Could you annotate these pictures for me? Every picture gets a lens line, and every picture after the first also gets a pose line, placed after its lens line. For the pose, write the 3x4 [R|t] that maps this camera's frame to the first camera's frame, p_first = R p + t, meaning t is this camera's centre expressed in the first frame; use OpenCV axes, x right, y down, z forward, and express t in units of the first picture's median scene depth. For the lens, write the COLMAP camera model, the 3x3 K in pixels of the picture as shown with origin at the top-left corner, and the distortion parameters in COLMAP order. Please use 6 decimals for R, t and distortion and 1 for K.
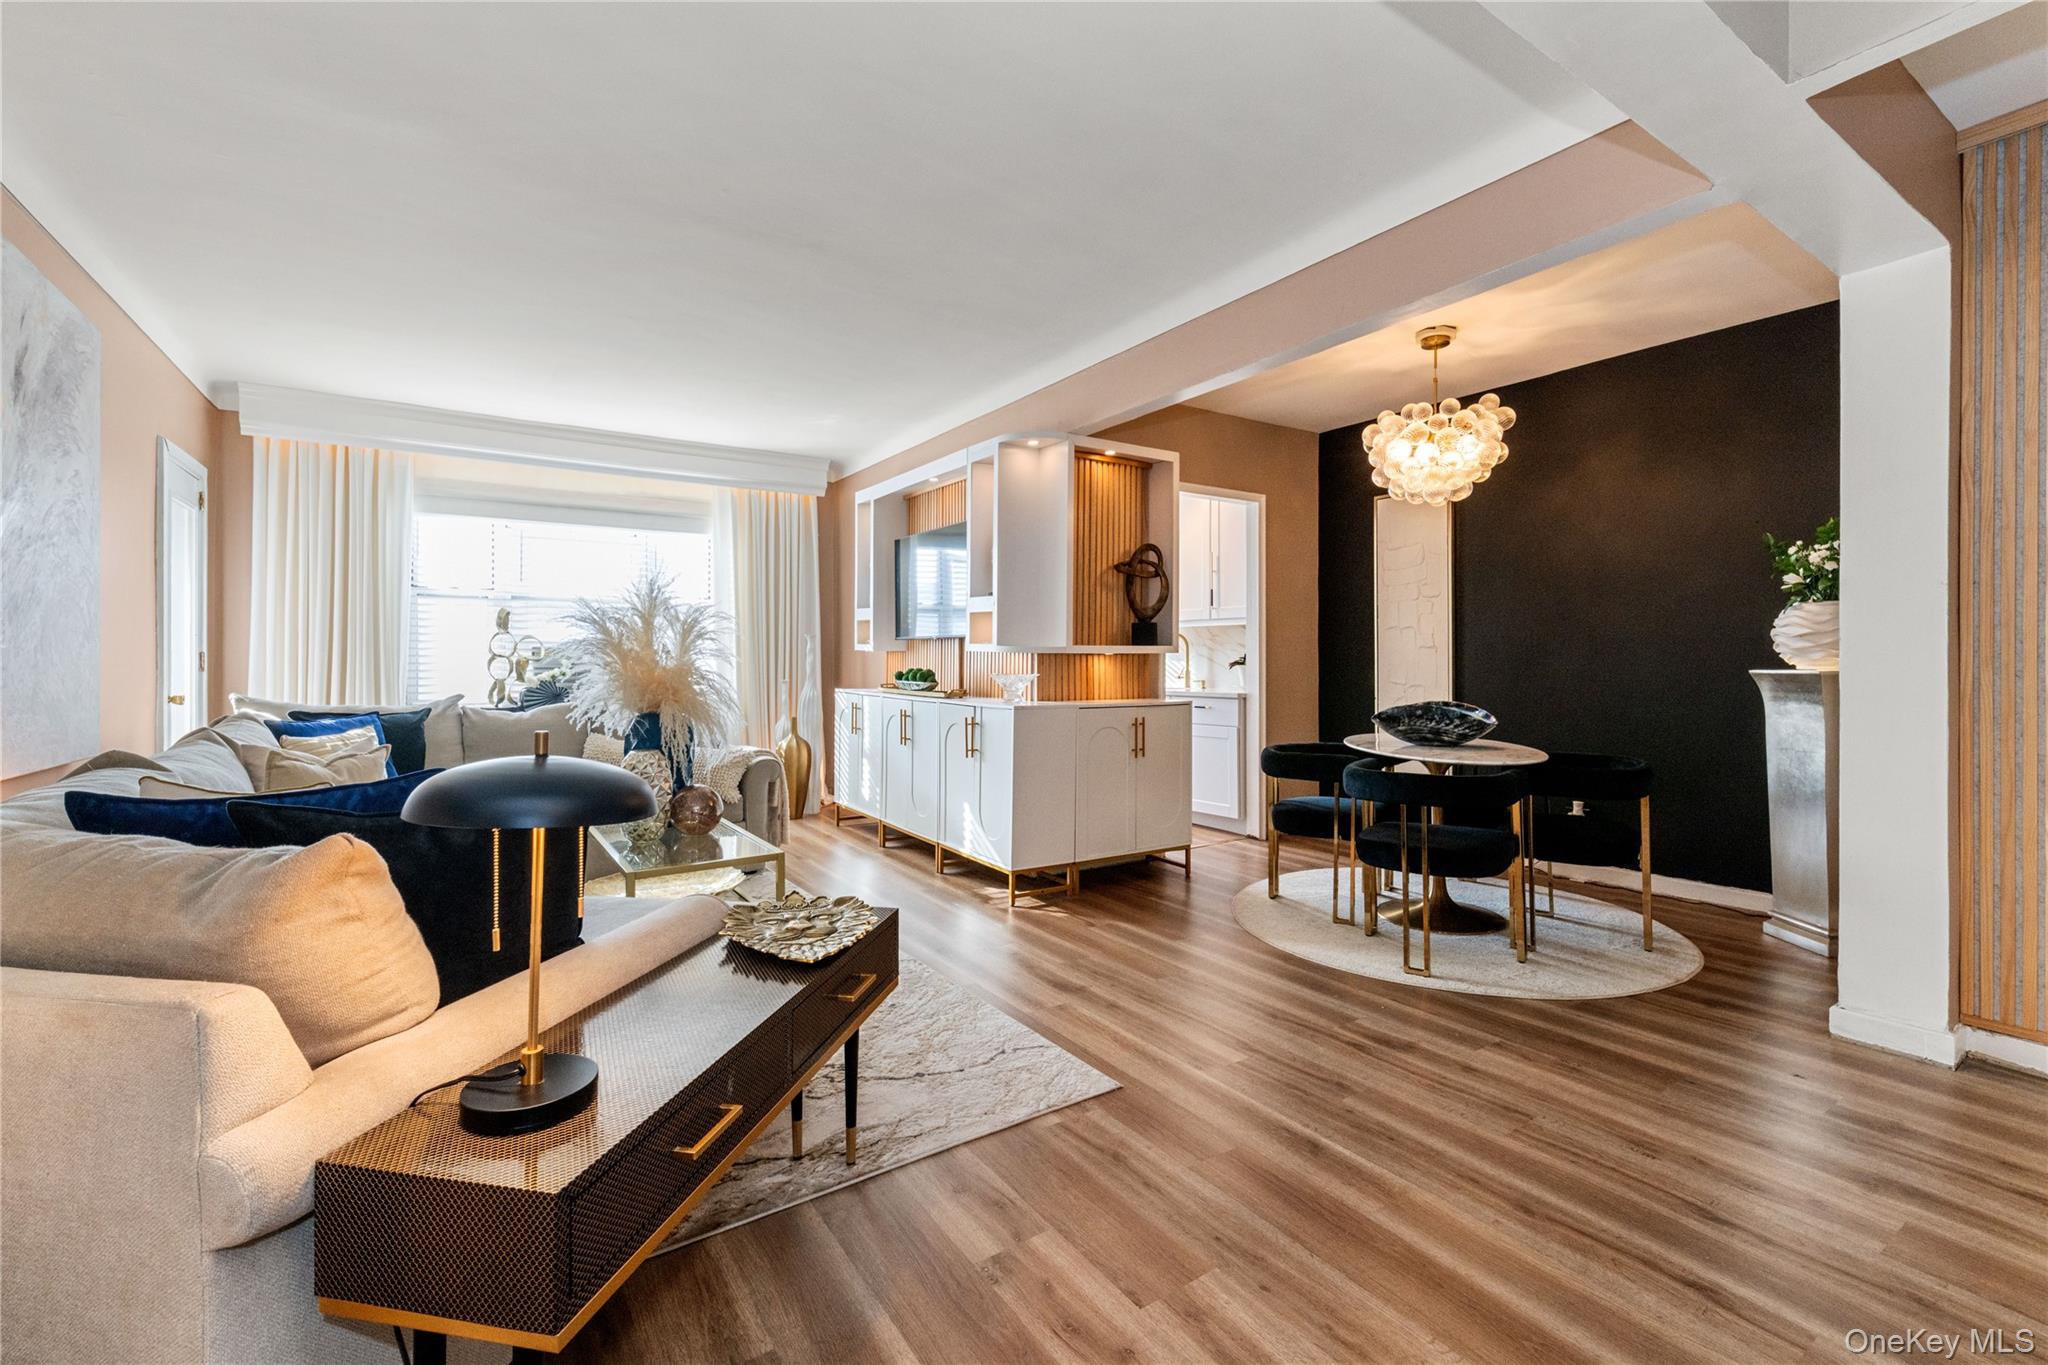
lens RADIAL K [[886.0, 0, 1047.2], [0, 886.0, 654.8], [0, 0, 1]] dist [0.006451, -0.001557]
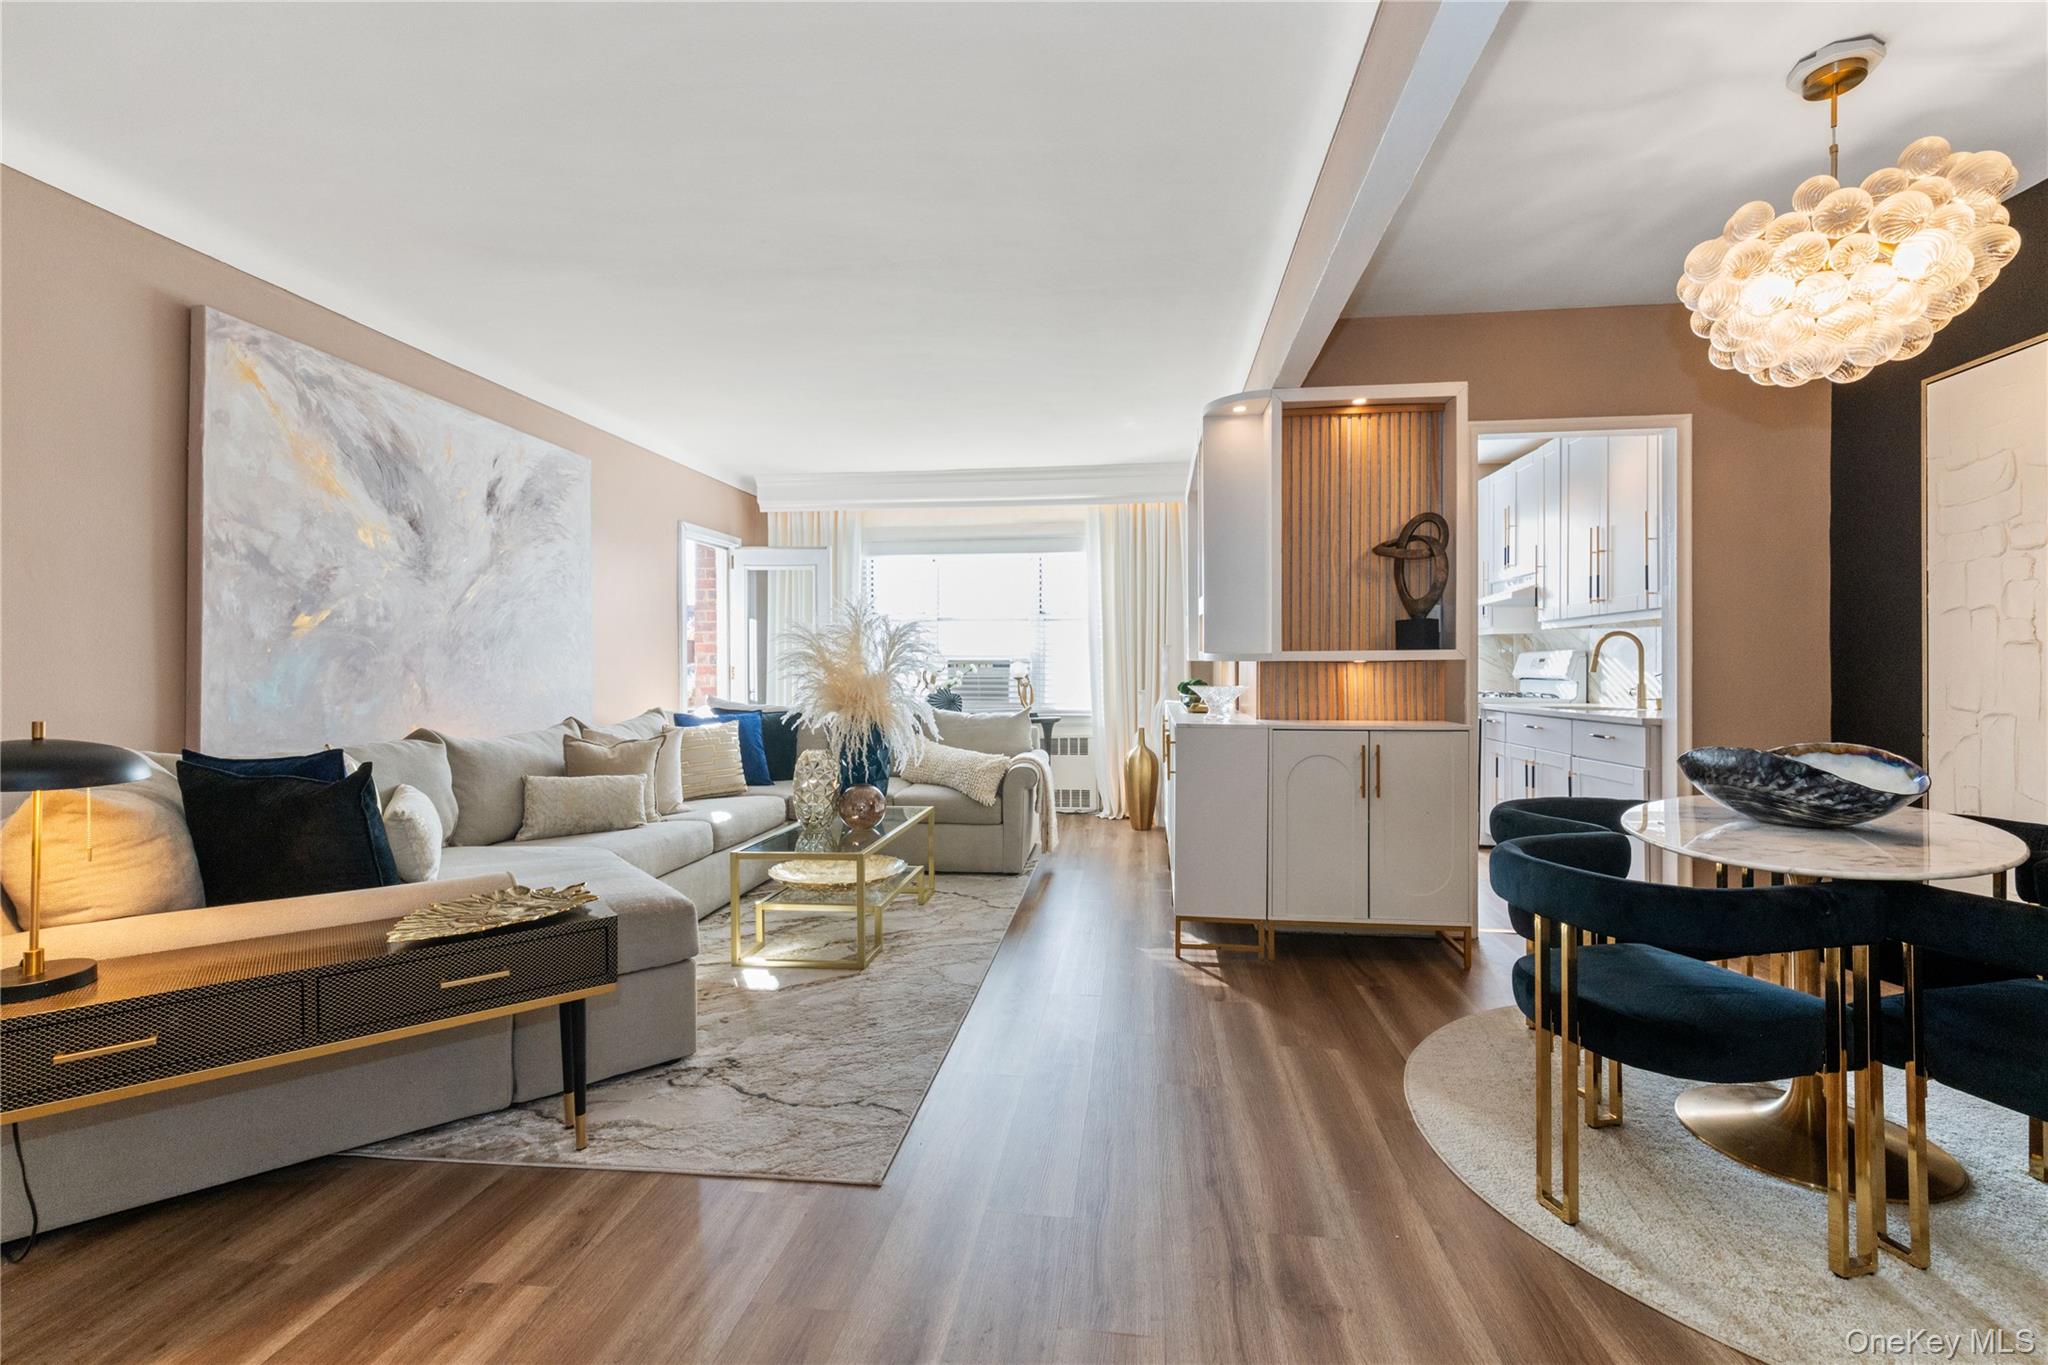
lens RADIAL K [[886.0, 0, 1042.0], [0, 886.0, 672.1], [0, 0, 1]] dist [0.006451, -0.001557]
pose [[0.758130, -0.001747, -0.652101, 0.440191], [0.005779, 0.999975, 0.004039, 0.003959], [0.652078, -0.006830, 0.758121, 0.282705]]
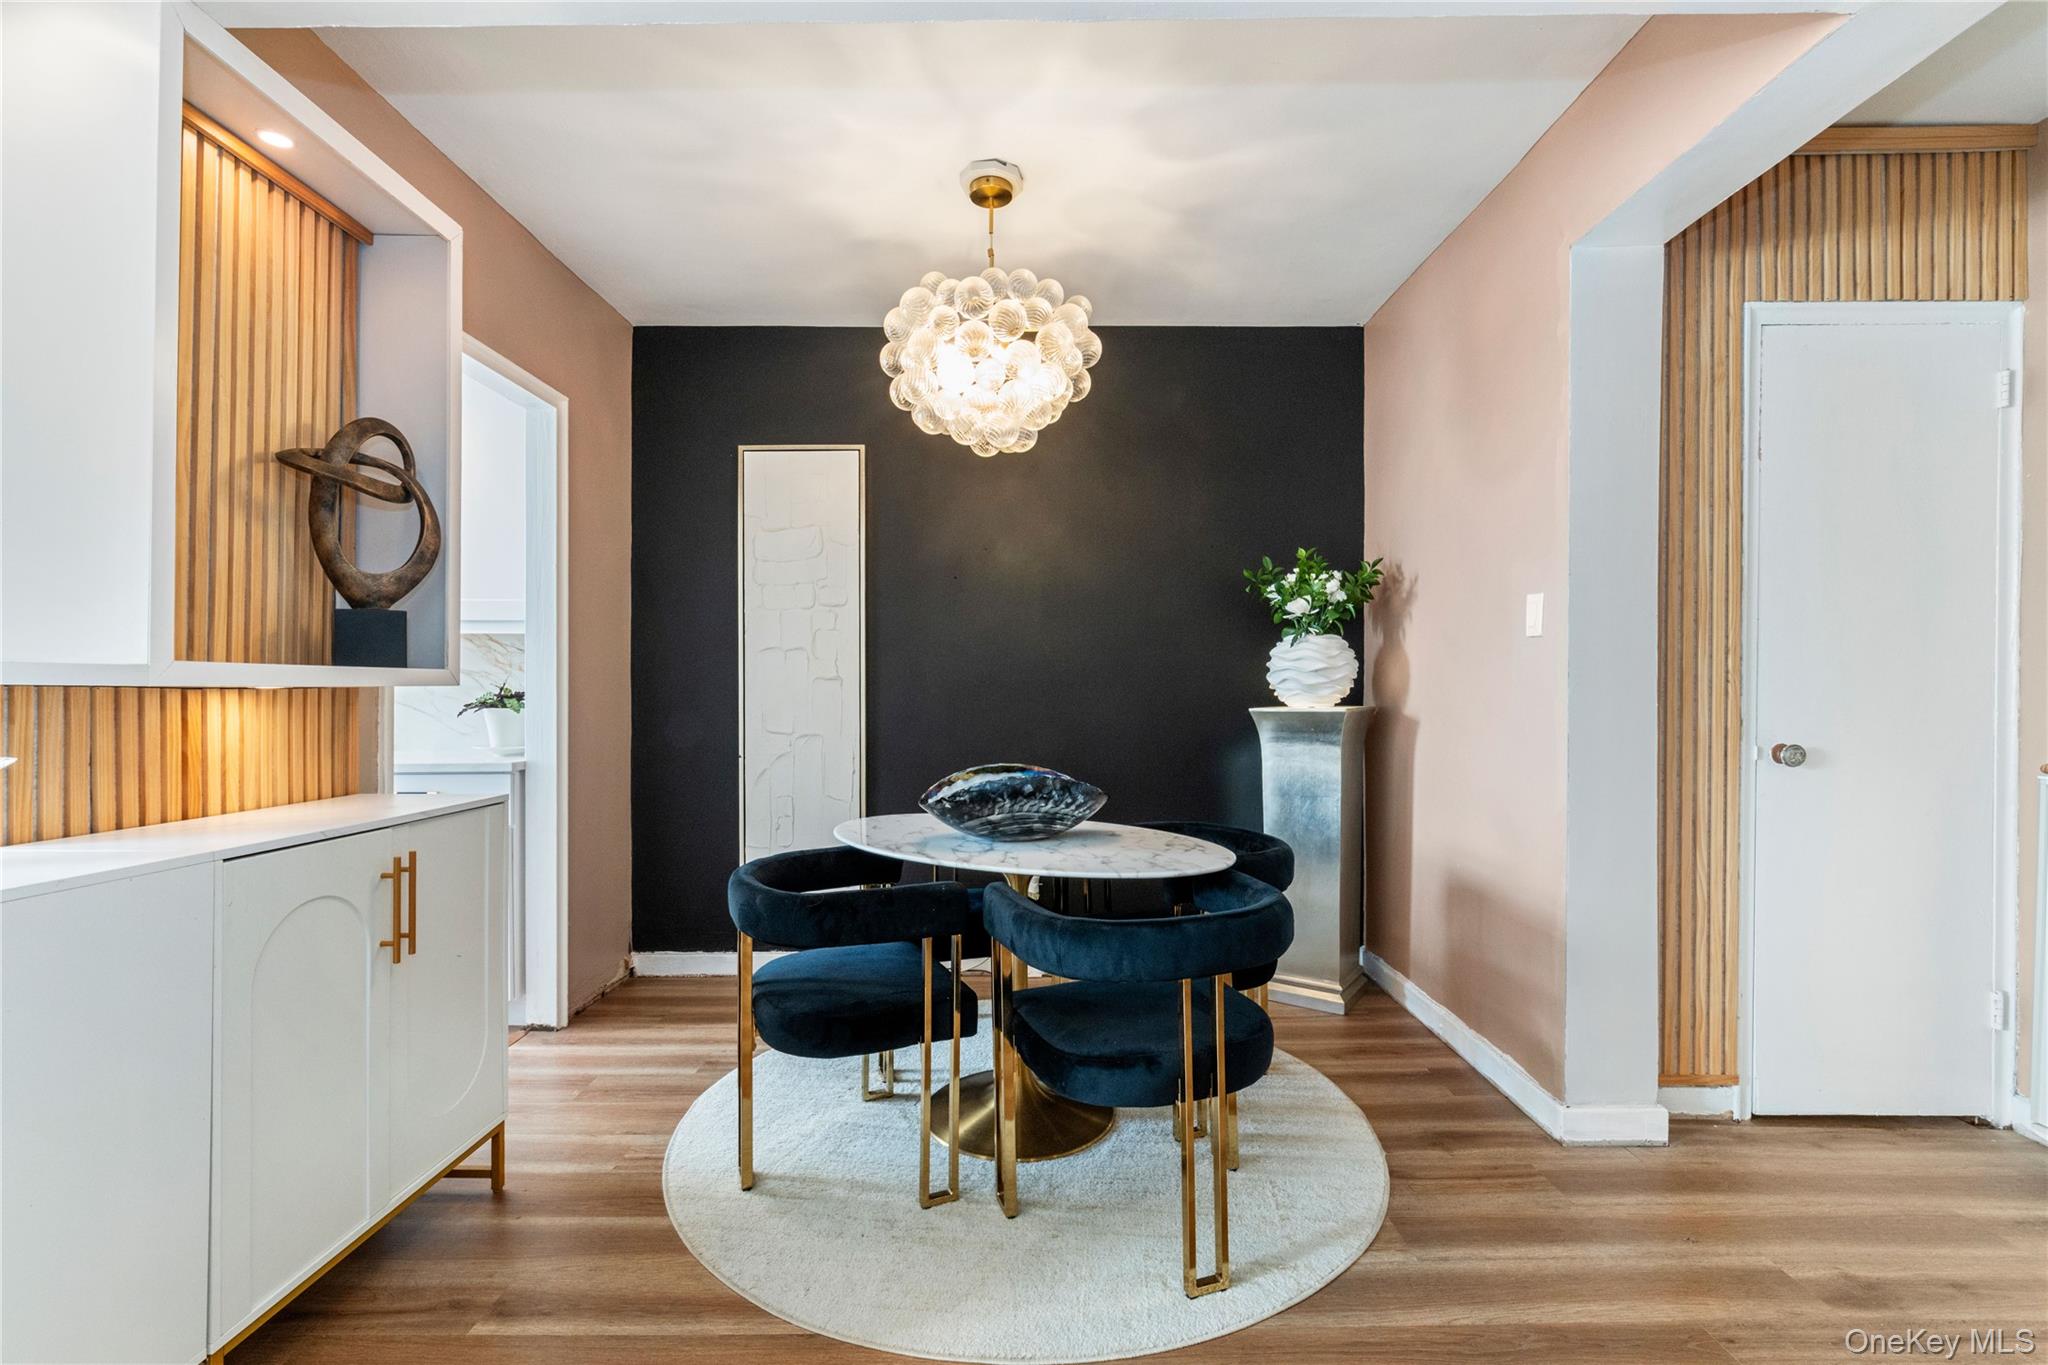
lens RADIAL K [[886.0, 0, 1021.8], [0, 886.0, 697.7], [0, 0, 1]] dist [0.006451, -0.001557]
pose [[0.565198, -0.007078, 0.824925, -0.070351], [-0.002186, 0.999947, 0.010077, -0.001801], [-0.824952, -0.007499, 0.565152, 0.646524]]
